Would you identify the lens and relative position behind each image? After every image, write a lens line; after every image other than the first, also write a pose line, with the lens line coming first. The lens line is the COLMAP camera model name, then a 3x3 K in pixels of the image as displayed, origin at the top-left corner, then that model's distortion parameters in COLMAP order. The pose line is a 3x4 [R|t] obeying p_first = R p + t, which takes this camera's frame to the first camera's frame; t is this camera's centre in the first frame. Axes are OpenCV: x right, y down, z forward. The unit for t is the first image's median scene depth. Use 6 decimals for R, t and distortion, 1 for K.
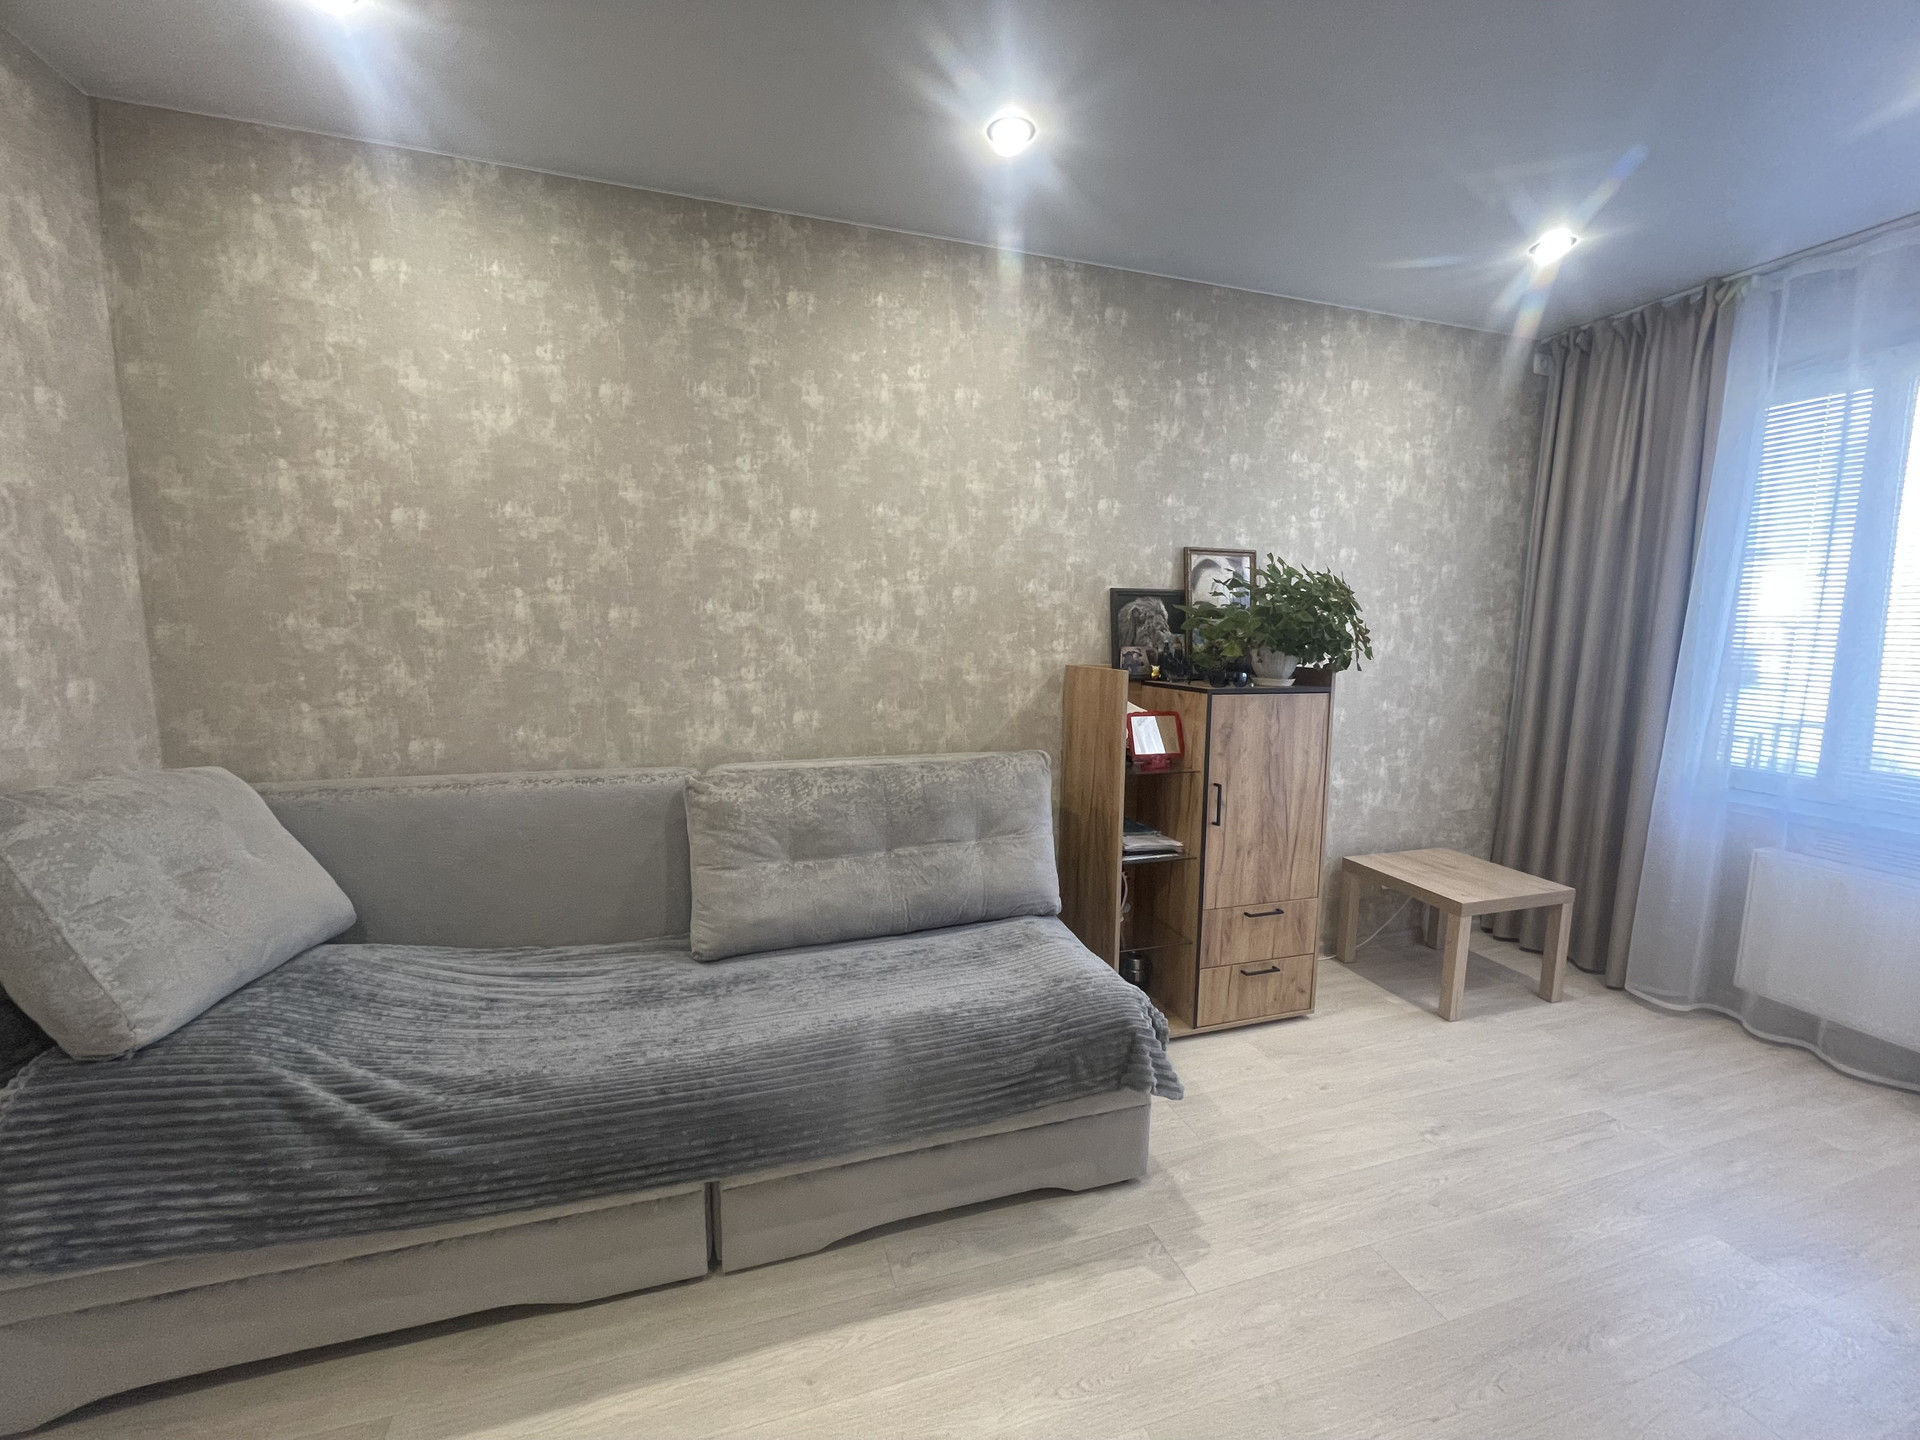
lens RADIAL K [[773.5, 0, 961.2], [0, 773.5, 717.7], [0, 0, 1]] dist [-0.003102, 0.000388]
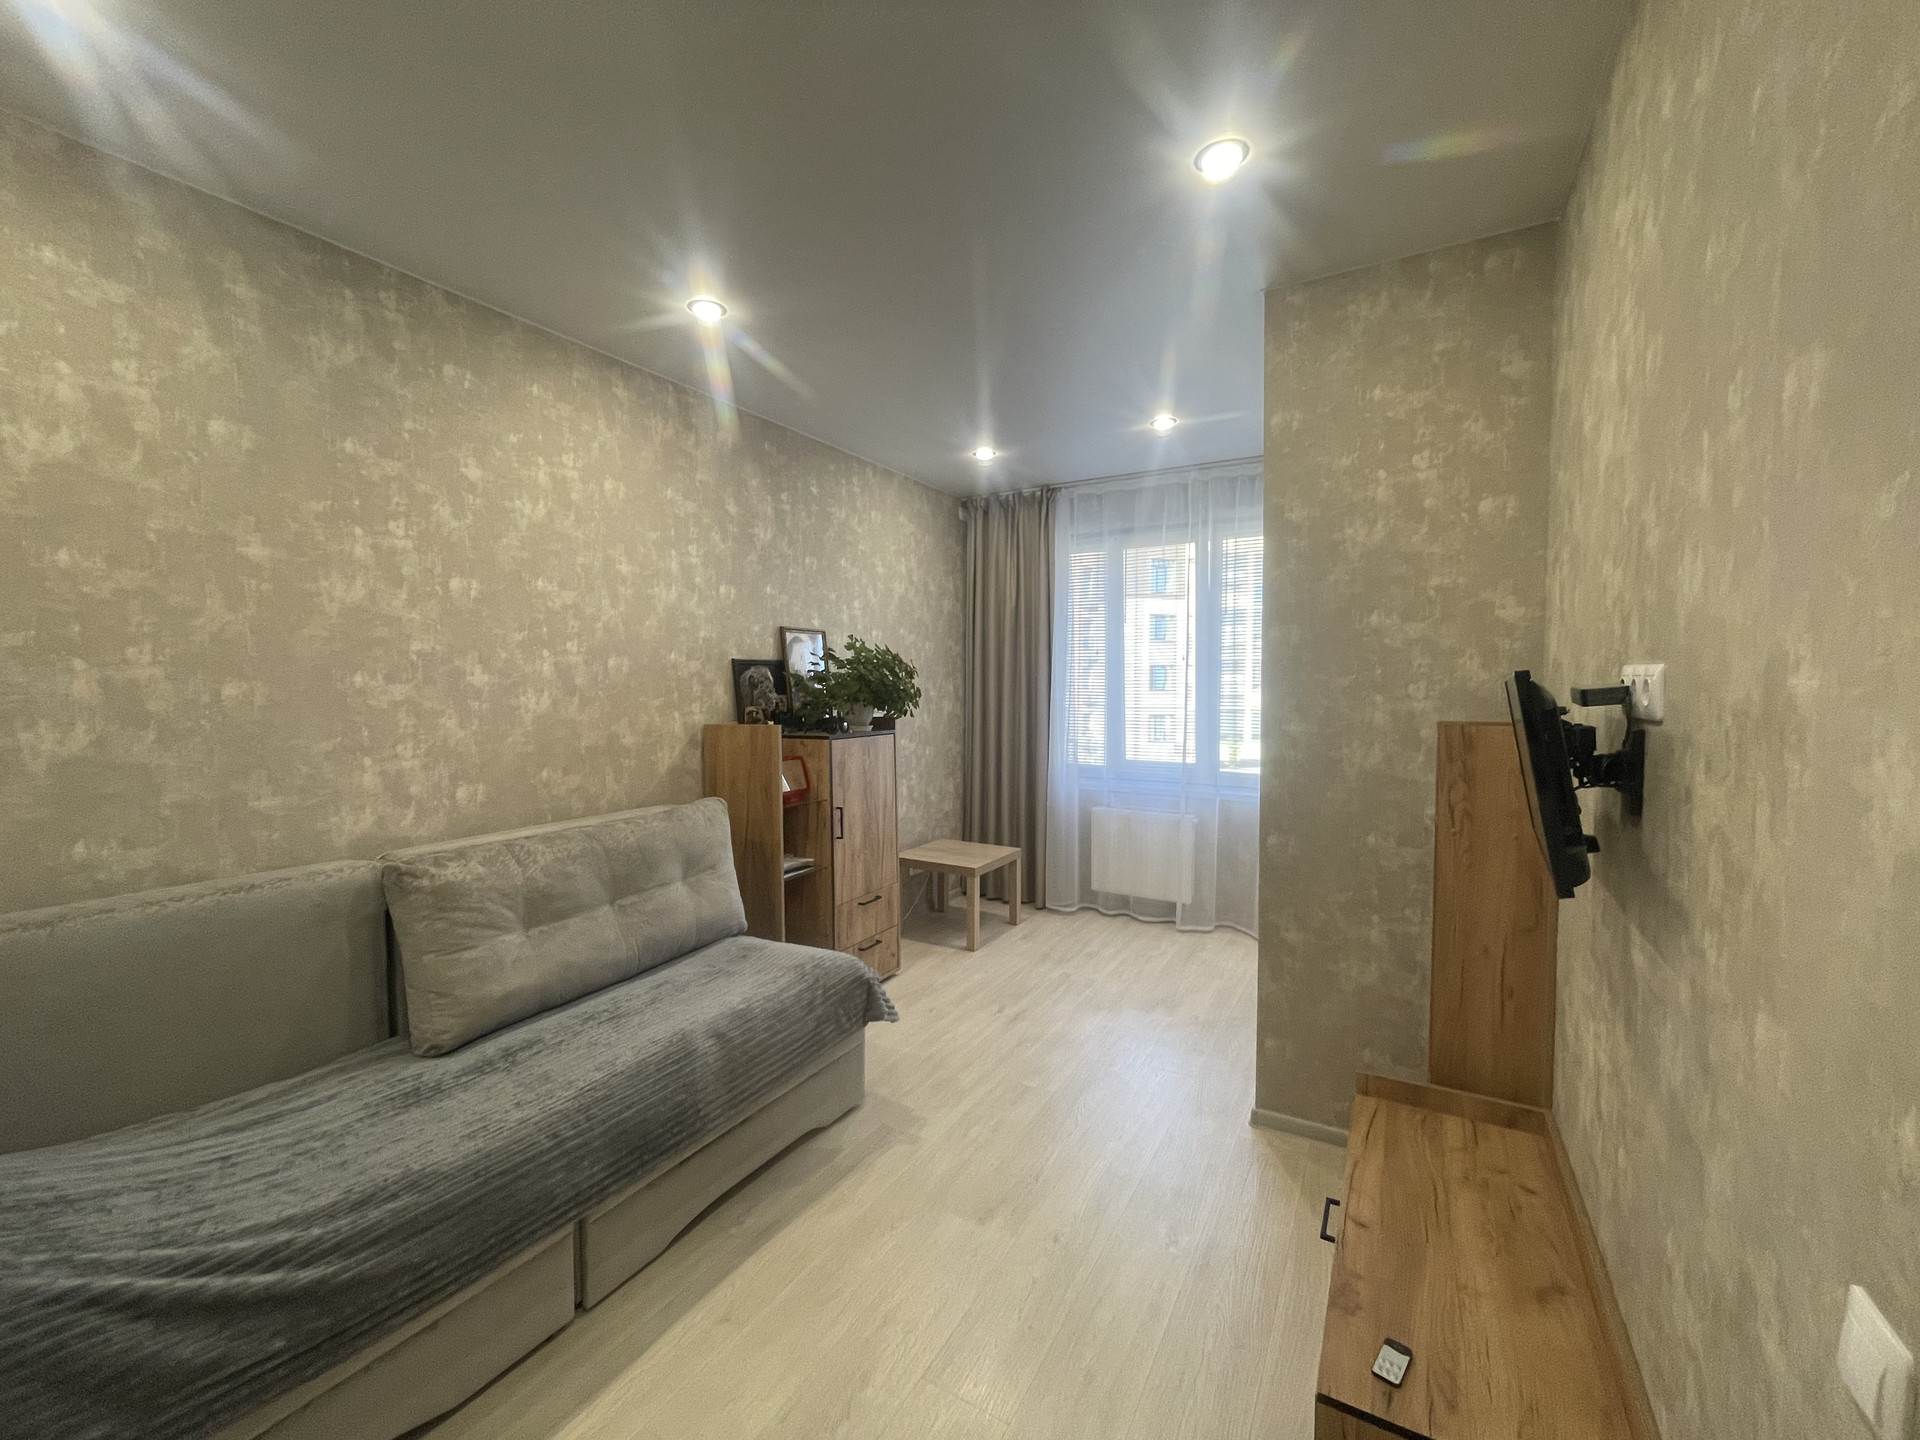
lens RADIAL K [[773.5, 0, 960.2], [0, 773.5, 717.6], [0, 0, 1]] dist [-0.003102, 0.000388]
pose [[0.739725, -0.045885, 0.671344, -0.395002], [0.095027, 0.994797, -0.036713, 0.001132], [-0.666166, 0.090953, 0.740236, -0.126913]]
